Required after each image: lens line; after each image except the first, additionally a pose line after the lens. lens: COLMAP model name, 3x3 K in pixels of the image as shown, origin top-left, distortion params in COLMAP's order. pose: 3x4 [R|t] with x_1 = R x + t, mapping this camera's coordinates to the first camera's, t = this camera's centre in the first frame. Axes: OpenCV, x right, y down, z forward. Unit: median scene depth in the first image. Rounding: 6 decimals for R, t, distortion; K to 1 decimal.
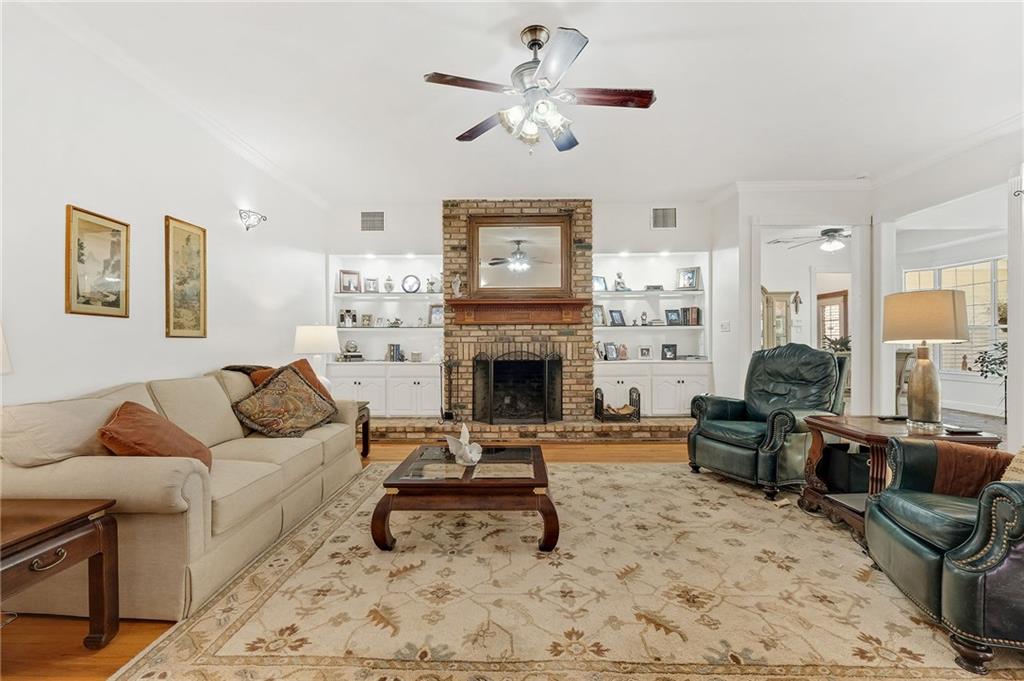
lens RADIAL K [[450.9, 0, 509.8], [0, 450.9, 339.0], [0, 0, 1]] dist [-0.005738, 0.000664]
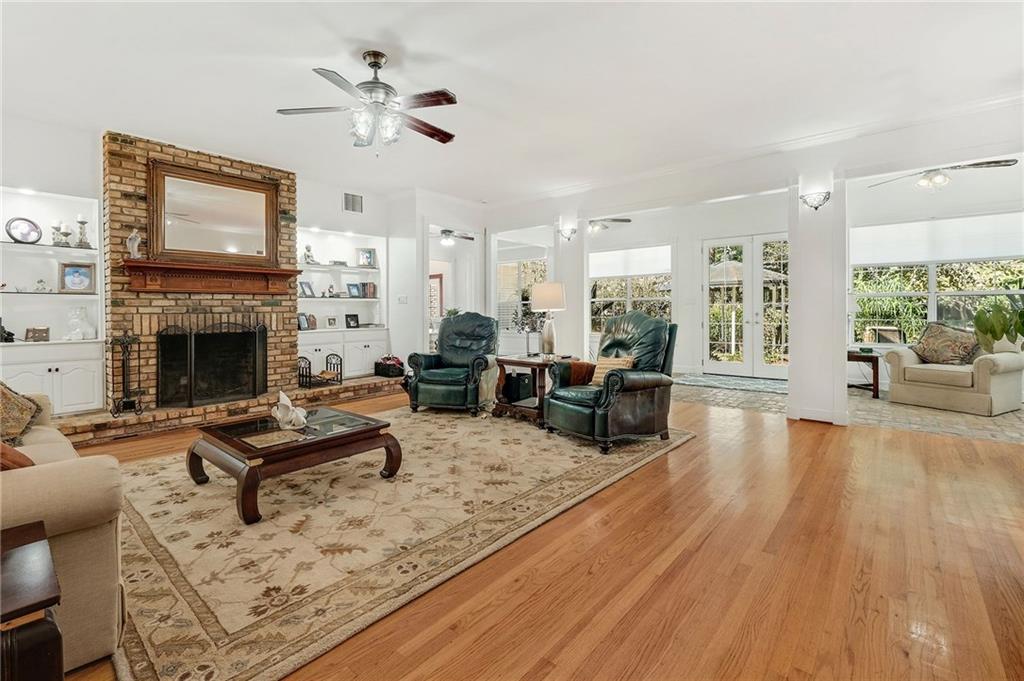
lens RADIAL K [[450.9, 0, 499.3], [0, 450.9, 313.3], [0, 0, 1]] dist [-0.005738, 0.000664]
pose [[0.648551, -0.005826, 0.761149, -0.302931], [0.001806, 0.999980, 0.006115, 0.003267], [-0.761169, -0.002591, 0.648548, -0.018875]]
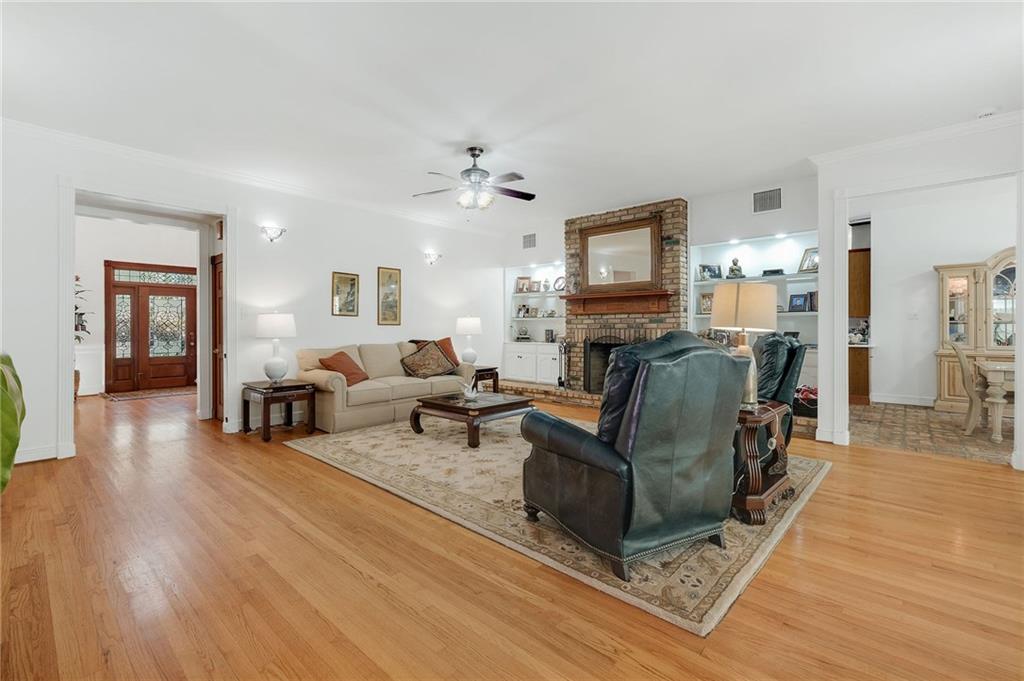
lens RADIAL K [[450.9, 0, 504.8], [0, 450.9, 326.9], [0, 0, 1]] dist [-0.005738, 0.000664]
pose [[0.749455, 0.002582, -0.662050, 0.593527], [-0.000695, 0.999995, 0.003113, -0.000886], [0.662055, -0.001873, 0.749453, -0.101162]]
